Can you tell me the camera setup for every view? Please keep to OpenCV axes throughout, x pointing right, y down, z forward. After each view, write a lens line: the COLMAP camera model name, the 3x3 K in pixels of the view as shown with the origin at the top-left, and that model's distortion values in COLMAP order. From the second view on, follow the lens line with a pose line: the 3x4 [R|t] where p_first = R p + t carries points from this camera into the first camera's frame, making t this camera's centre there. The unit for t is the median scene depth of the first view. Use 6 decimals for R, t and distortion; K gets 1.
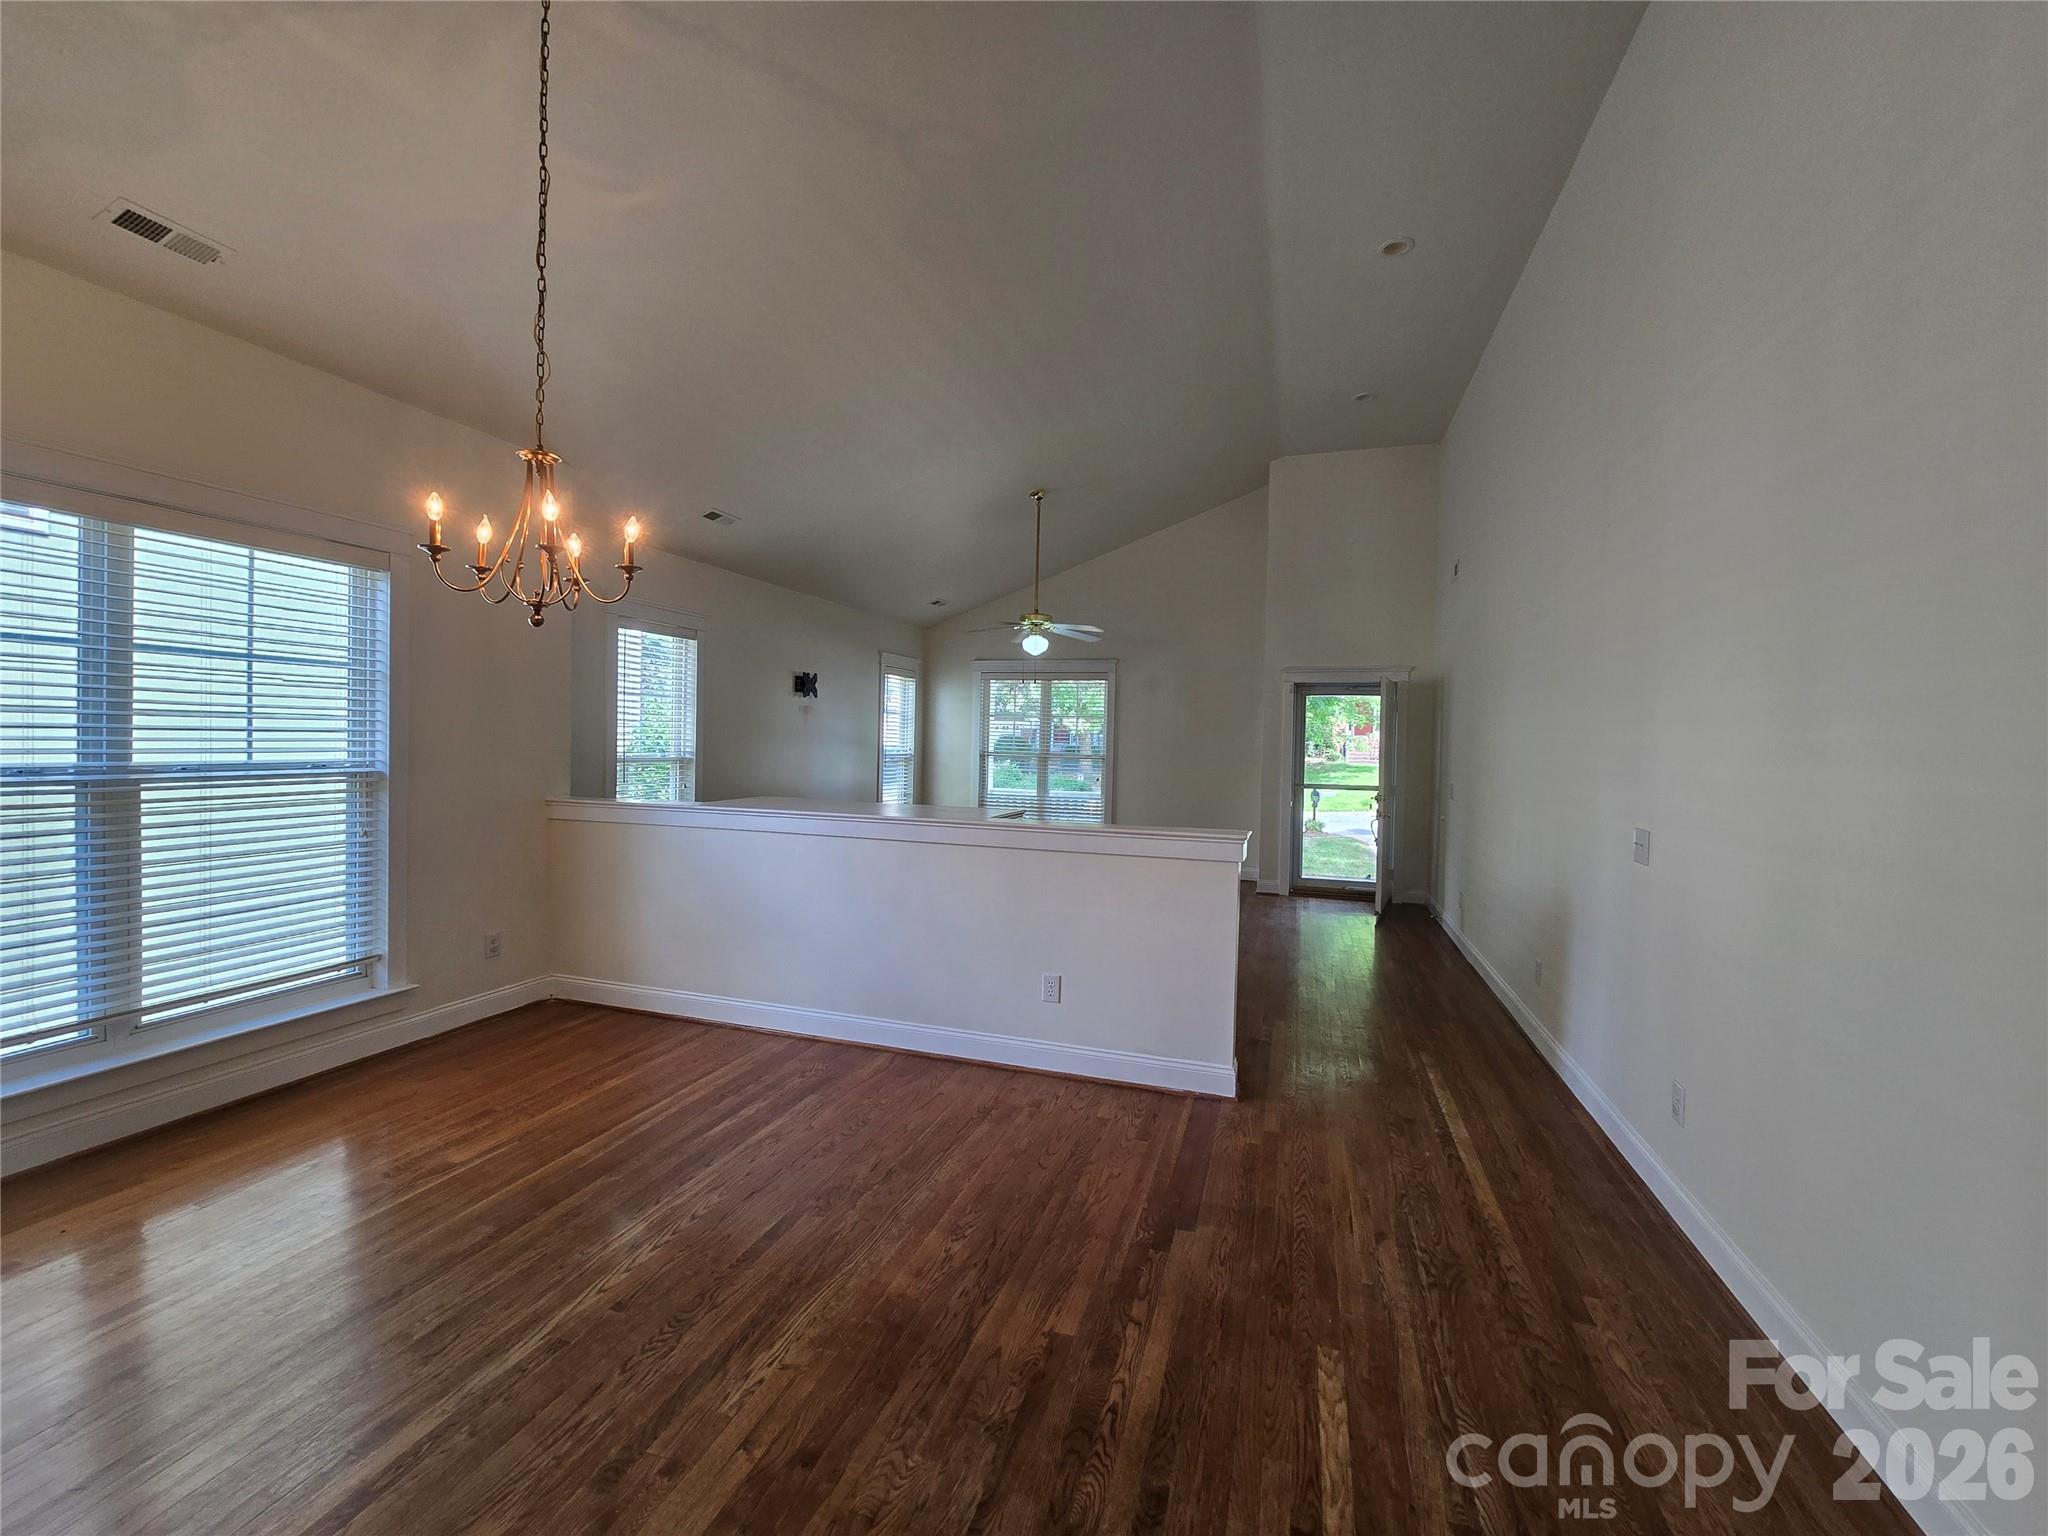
lens RADIAL K [[827.4, 0, 1013.0], [0, 827.4, 760.1], [0, 0, 1]] dist [-0.002641, -0.000182]
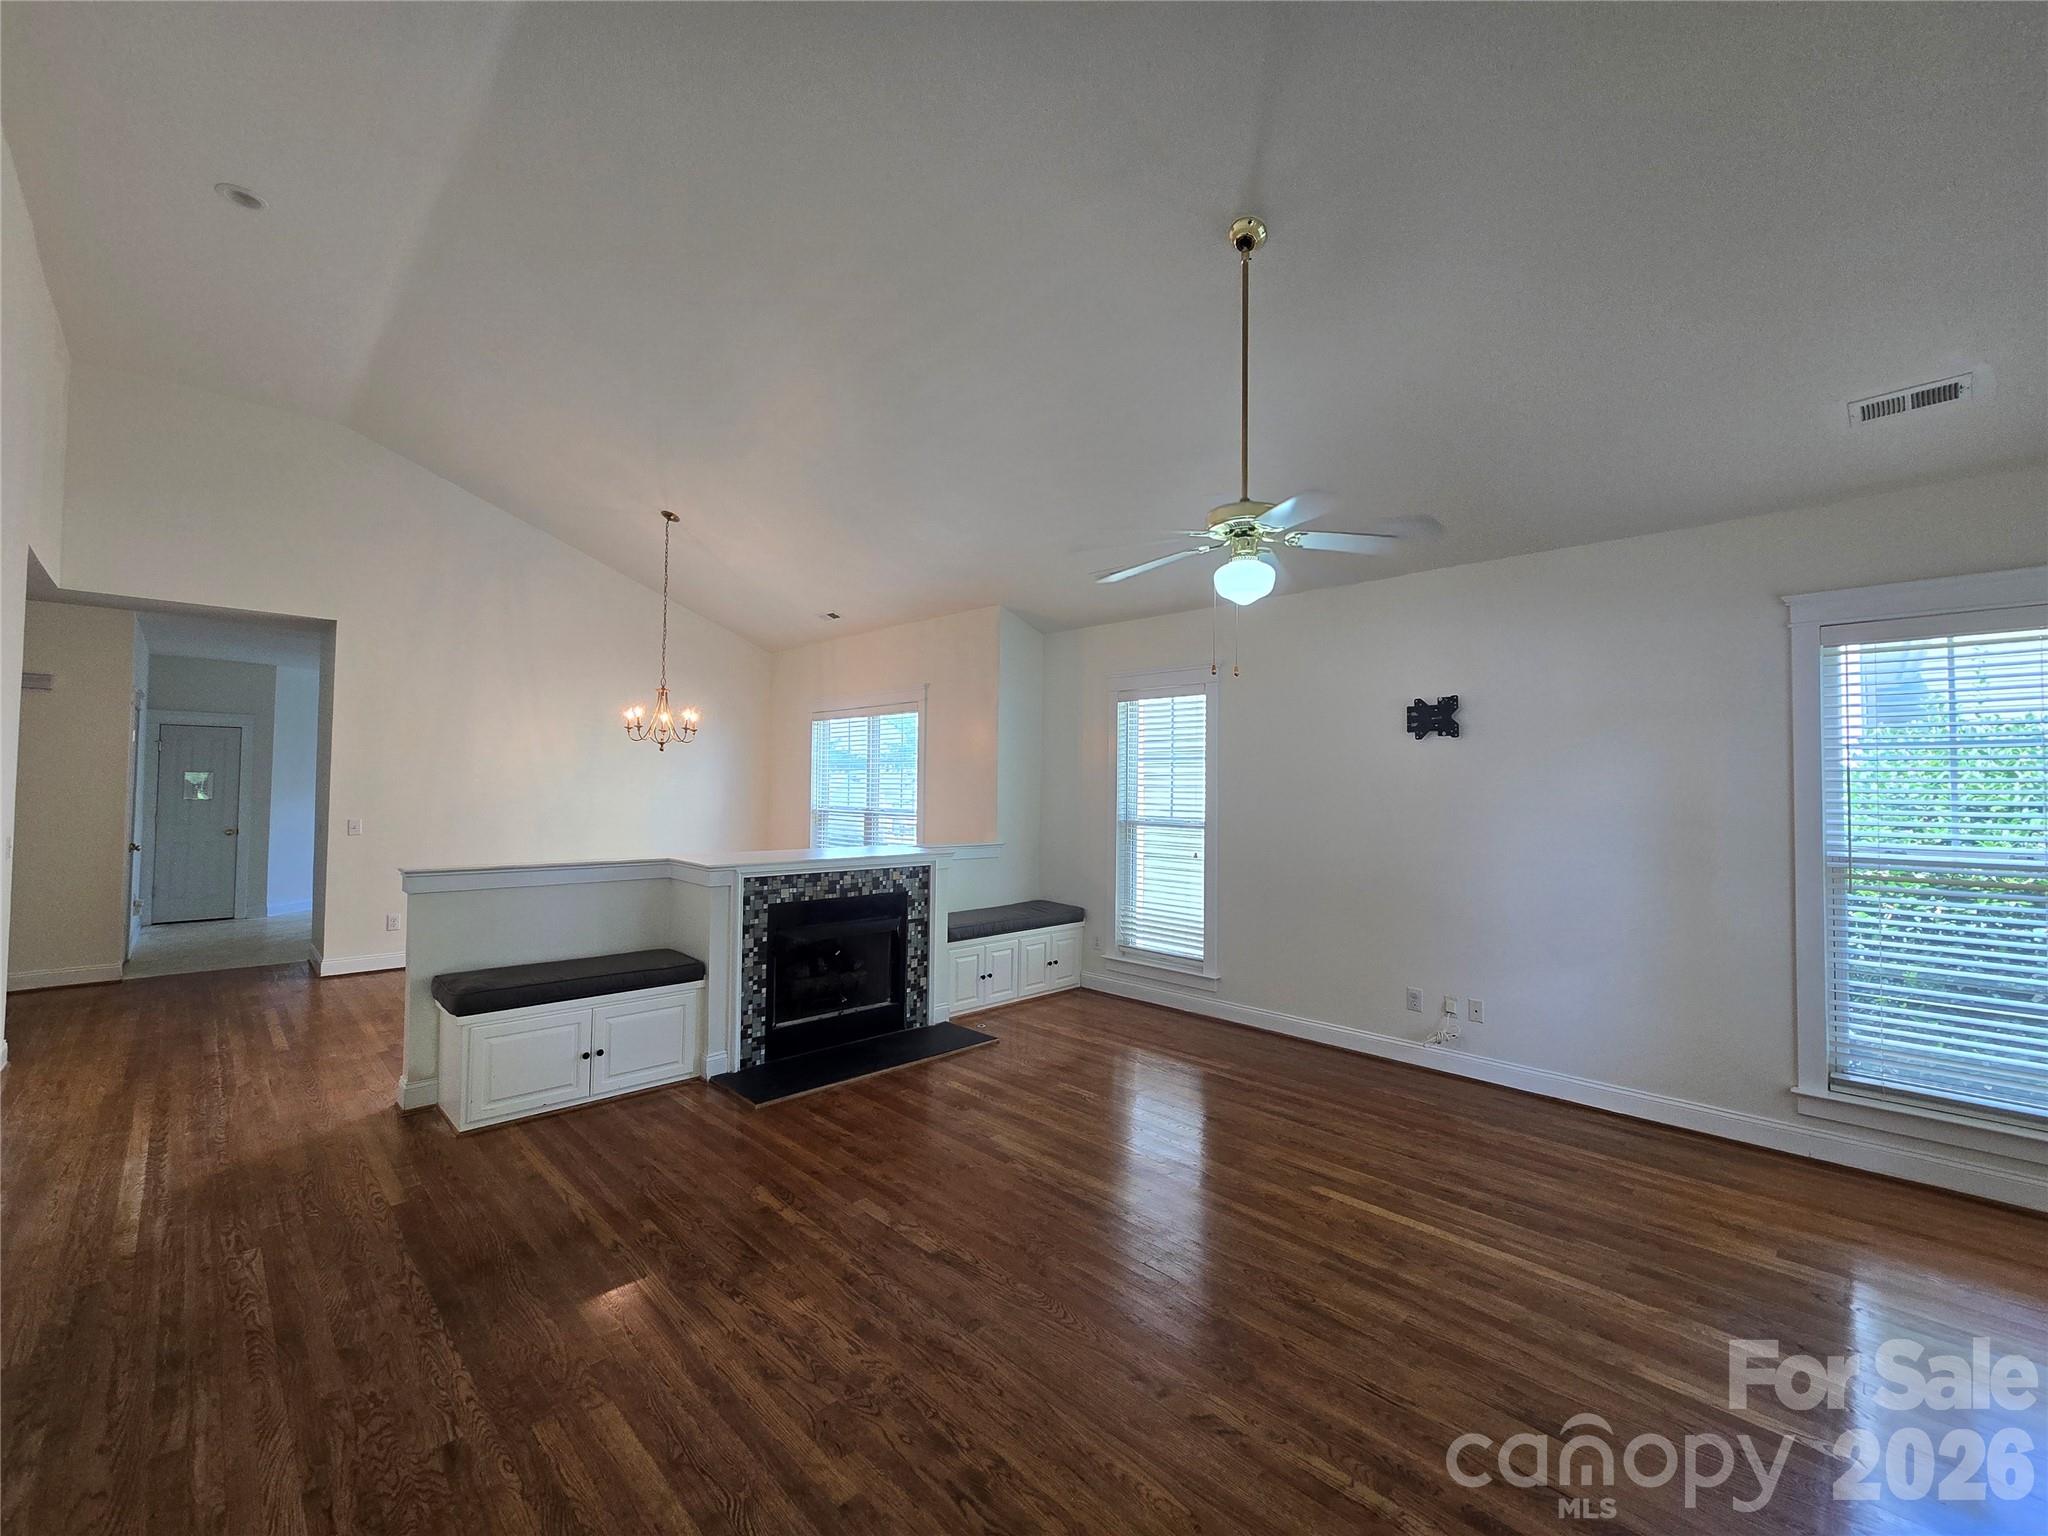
lens RADIAL K [[827.4, 0, 1022.1], [0, 827.4, 770.7], [0, 0, 1]] dist [-0.002641, -0.000182]
pose [[-0.432995, -0.057162, -0.899582, 0.997046], [-0.045959, 0.998089, -0.041300, -0.033919], [0.900224, 0.023461, -0.434795, 2.384519]]
